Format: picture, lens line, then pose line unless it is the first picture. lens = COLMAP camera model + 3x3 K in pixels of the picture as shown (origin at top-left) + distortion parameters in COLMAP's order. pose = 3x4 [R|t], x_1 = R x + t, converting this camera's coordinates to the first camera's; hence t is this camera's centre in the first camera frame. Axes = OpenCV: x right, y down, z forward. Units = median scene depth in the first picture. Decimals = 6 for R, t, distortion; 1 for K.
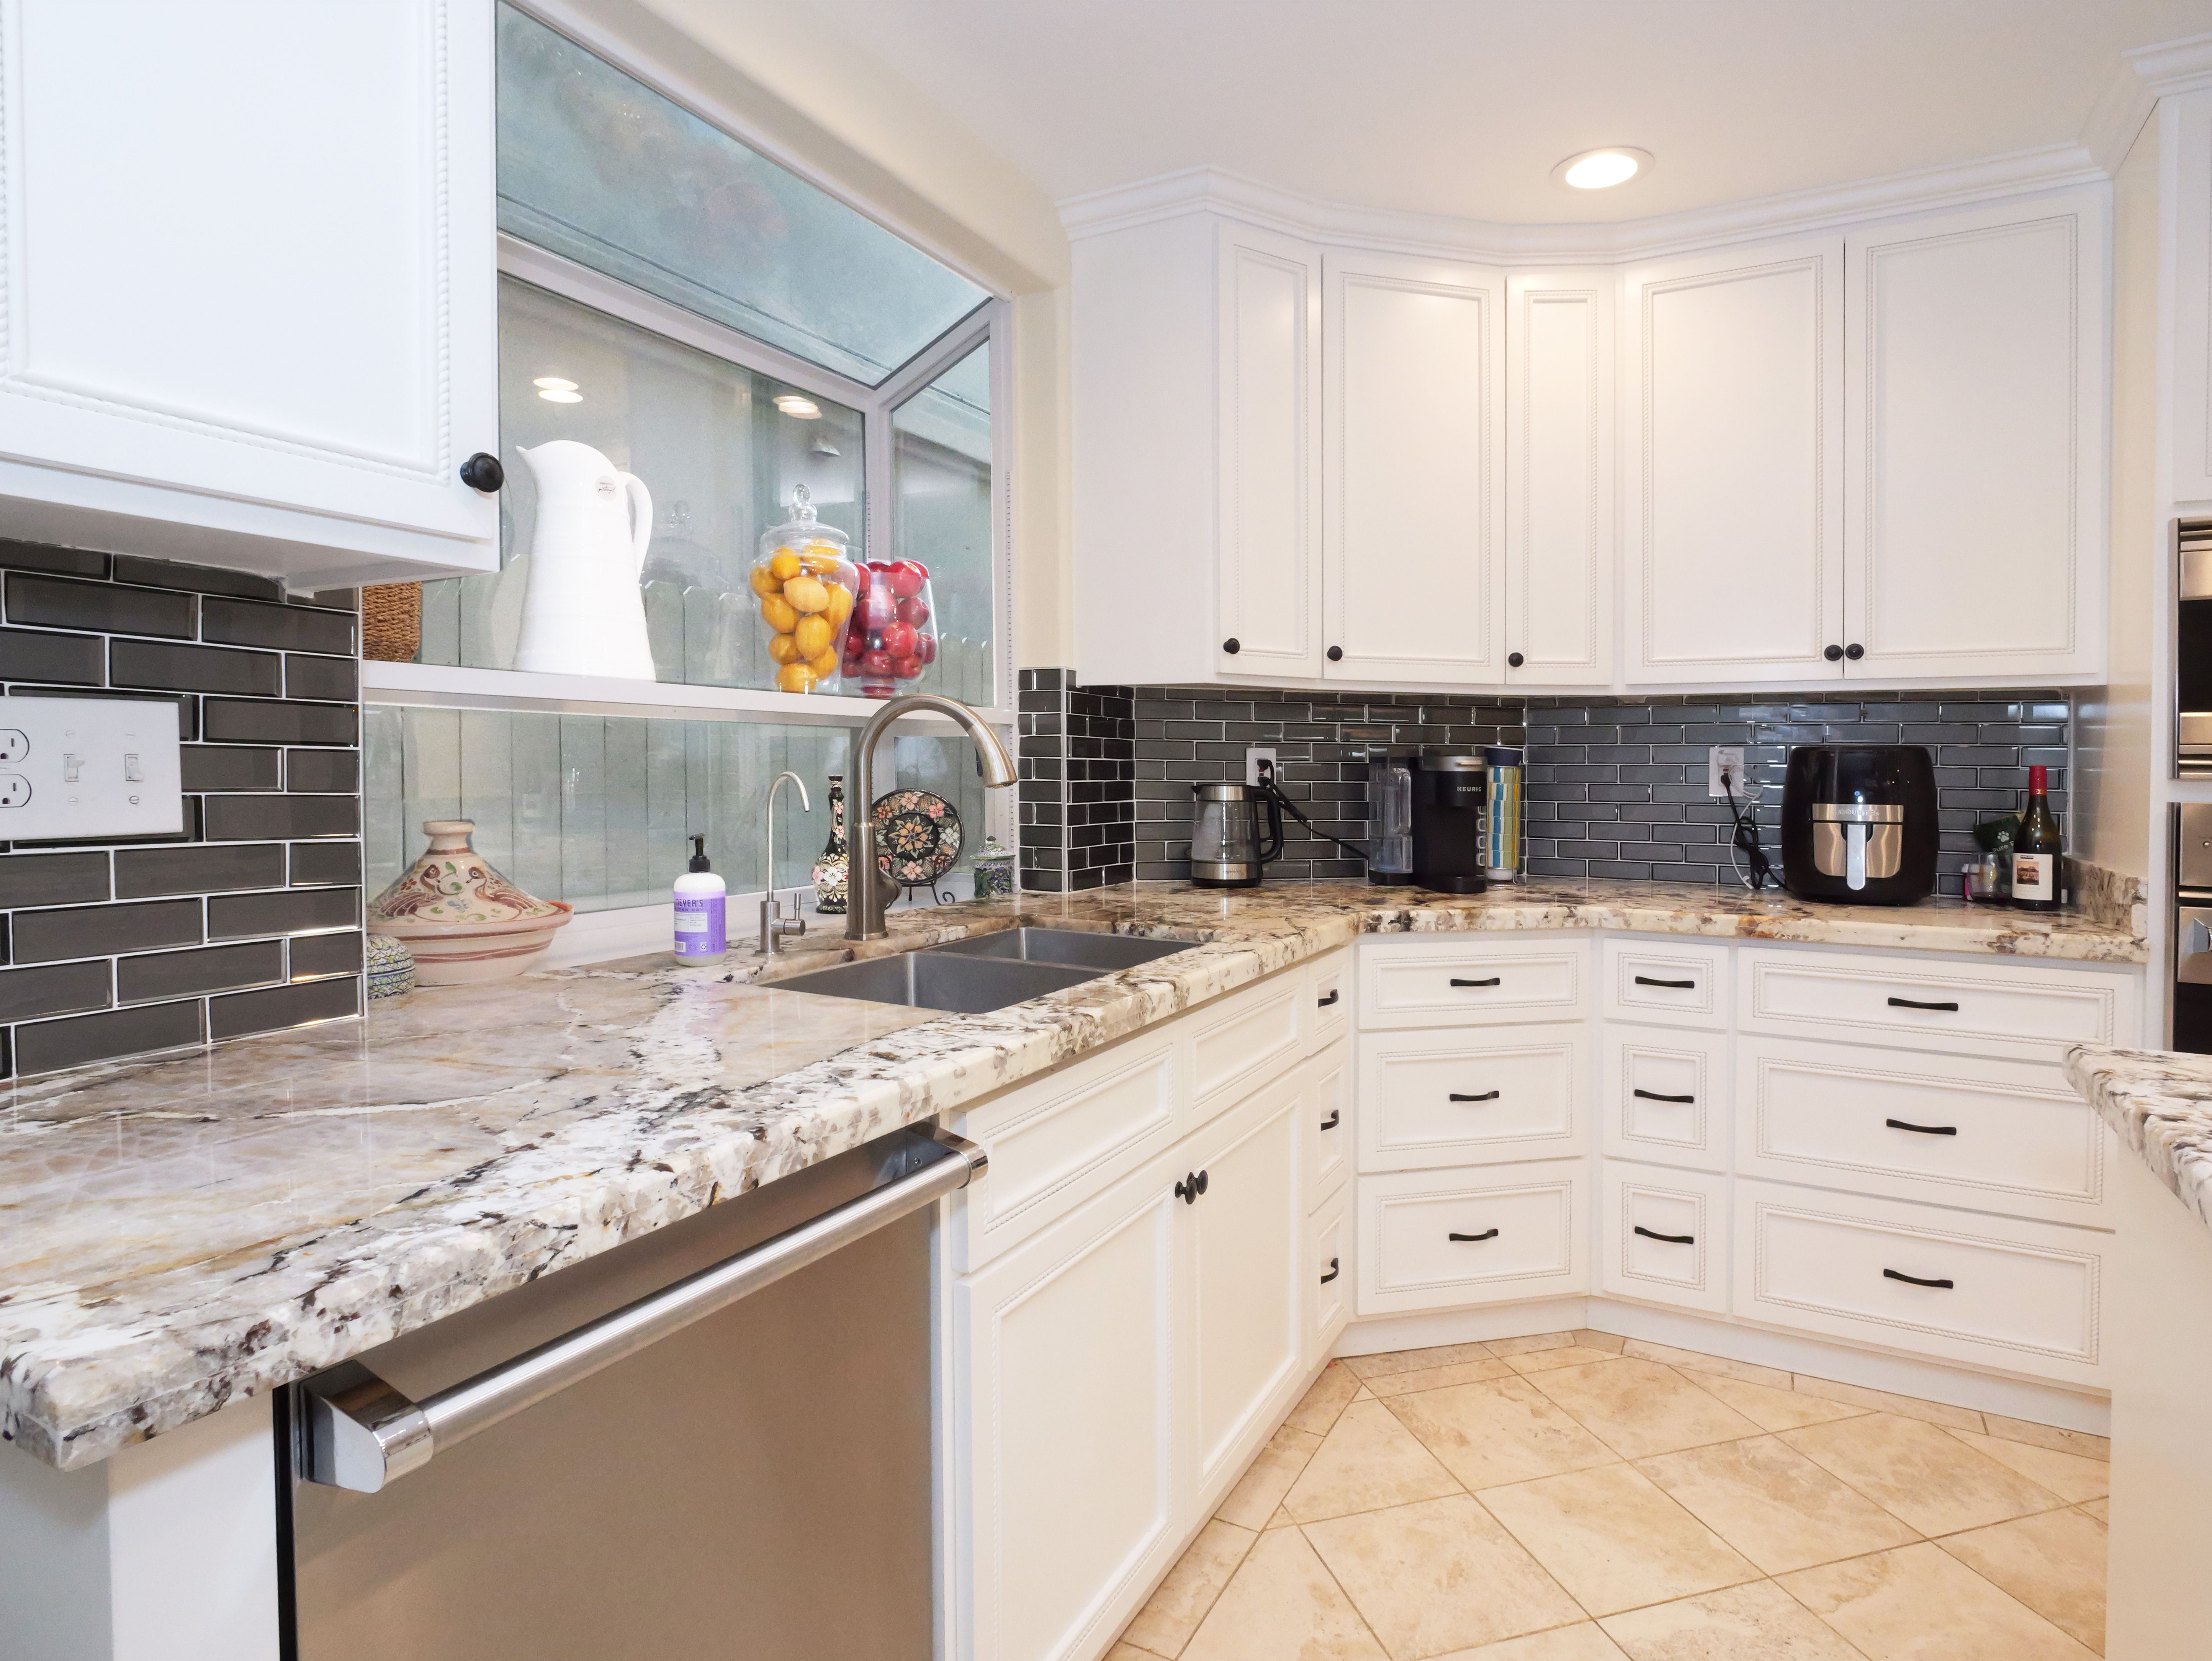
lens RADIAL K [[1200.6, 0, 1105.7], [0, 1200.6, 787.5], [0, 0, 1]] dist [-0.001924, -0.000503]
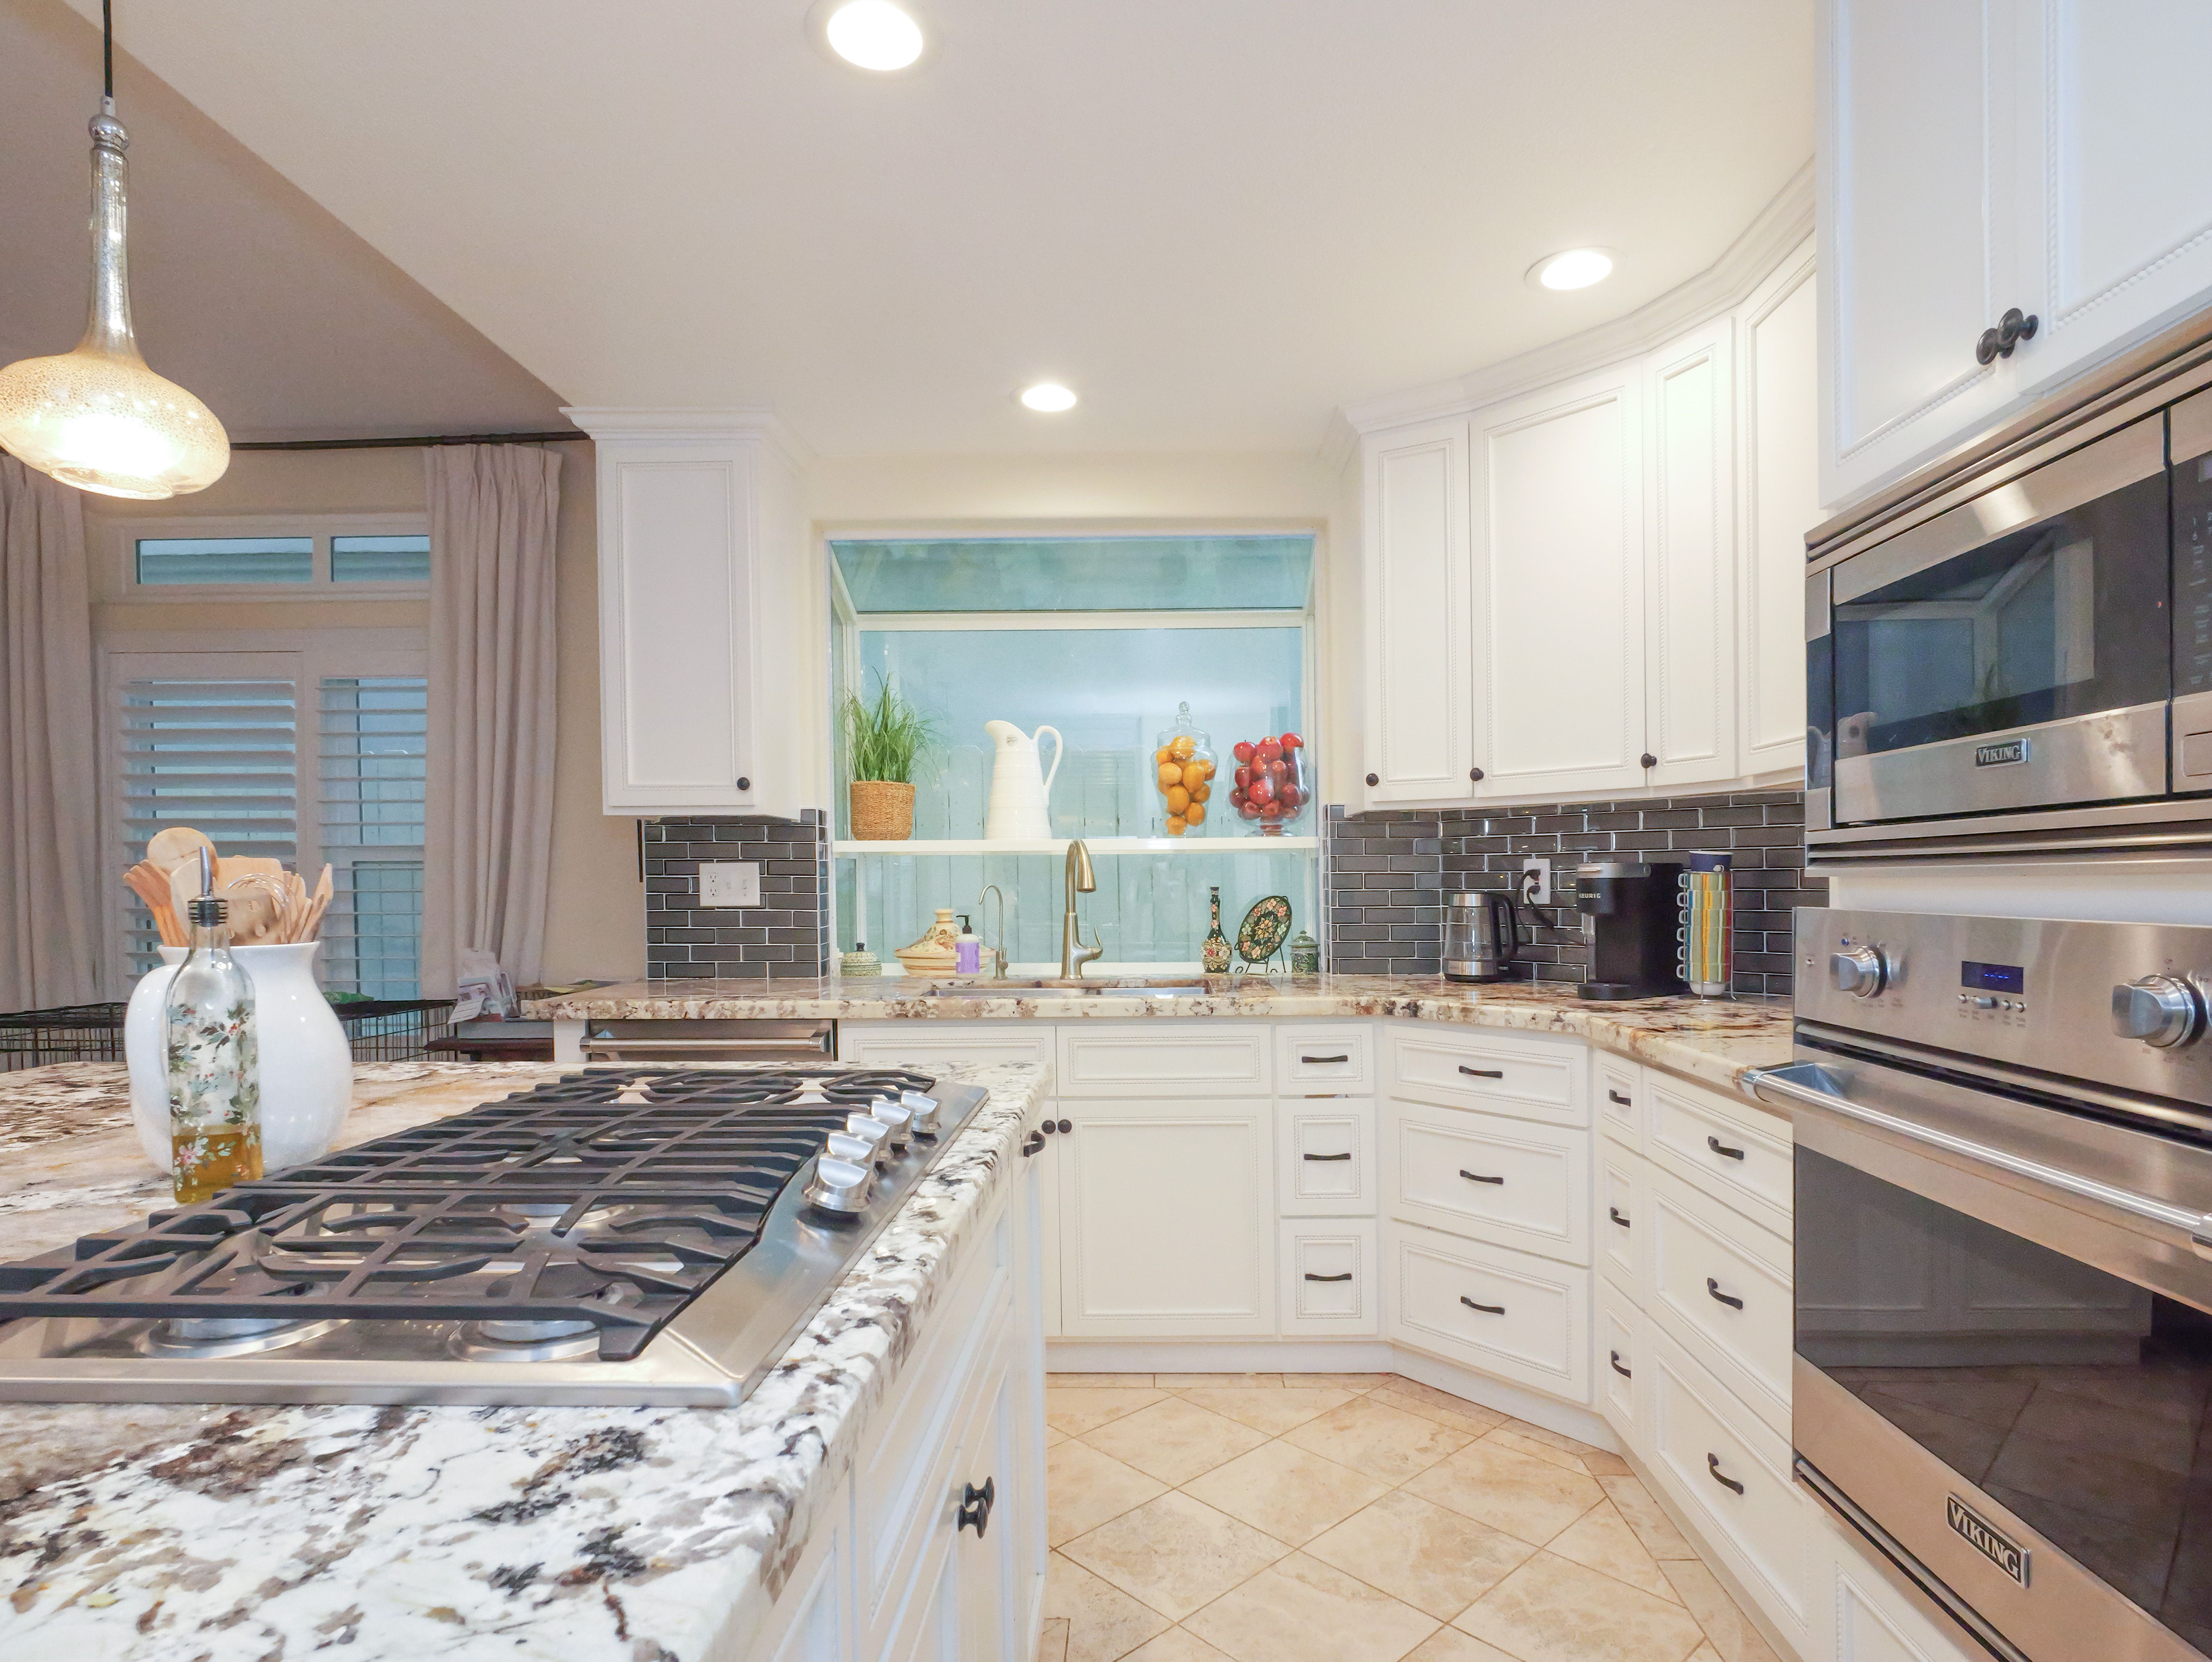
lens RADIAL K [[1197.1, 0, 1112.0], [0, 1197.1, 906.3], [0, 0, 1]] dist [-0.001023, -0.000219]
pose [[0.445297, 0.006783, -0.895357, 1.158327], [-0.006968, 0.999967, 0.004110, 0.009856], [0.895356, 0.004408, 0.445330, 0.223993]]
